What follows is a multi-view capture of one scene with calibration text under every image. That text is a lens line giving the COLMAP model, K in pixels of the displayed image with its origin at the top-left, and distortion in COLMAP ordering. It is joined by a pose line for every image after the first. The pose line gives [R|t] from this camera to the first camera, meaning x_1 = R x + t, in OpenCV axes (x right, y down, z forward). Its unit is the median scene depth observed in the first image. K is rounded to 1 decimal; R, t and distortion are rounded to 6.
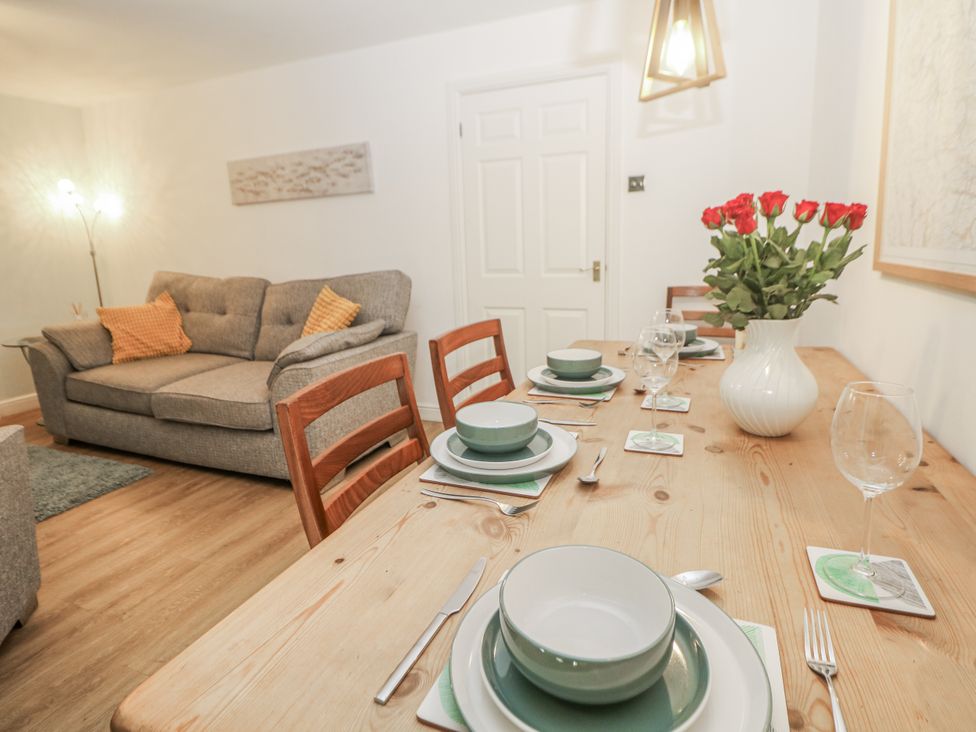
lens RADIAL K [[534.6, 0, 513.7], [0, 534.6, 347.2], [0, 0, 1]] dist [-0.010146, -0.005823]
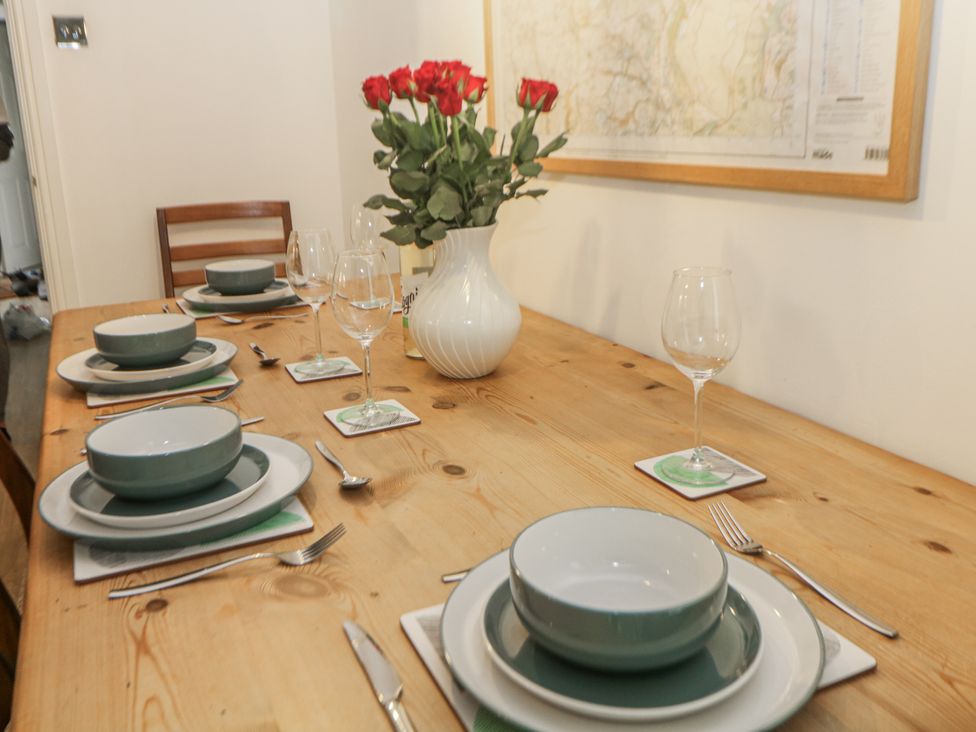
lens RADIAL K [[859.6, 0, 486.5], [0, 859.6, 356.3], [0, 0, 1]] dist [0.013863, -0.004637]
pose [[0.668643, -0.179837, 0.721509, -0.476377], [0.145268, 0.983209, 0.110442, -0.002296], [-0.729255, 0.030966, 0.683541, 0.132937]]
